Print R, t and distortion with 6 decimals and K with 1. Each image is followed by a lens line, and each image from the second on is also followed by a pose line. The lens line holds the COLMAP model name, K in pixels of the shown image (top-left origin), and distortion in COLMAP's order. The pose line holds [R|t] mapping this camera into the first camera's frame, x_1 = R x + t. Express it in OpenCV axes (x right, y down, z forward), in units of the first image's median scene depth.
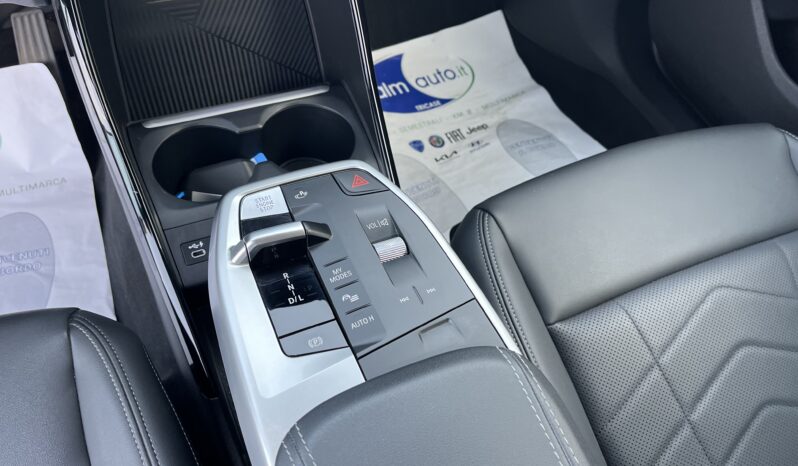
lens RADIAL K [[589.5, 0, 402.7], [0, 589.5, 244.0], [0, 0, 1]] dist [0.030375, -0.066290]
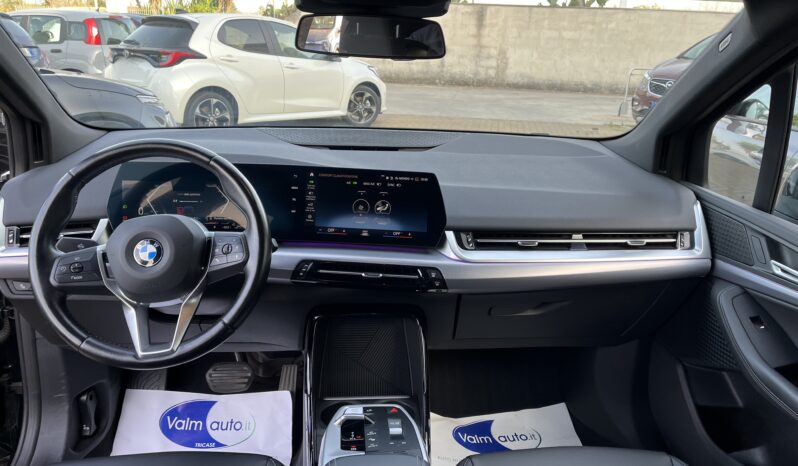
lens RADIAL K [[589.5, 0, 402.7], [0, 589.5, 244.0], [0, 0, 1]] dist [0.030375, -0.066290]
pose [[0.936020, 0.011432, -0.351762, 0.321085], [-0.240559, 0.750340, -0.615729, 0.344600], [0.256902, 0.660954, 0.705083, -0.456802]]
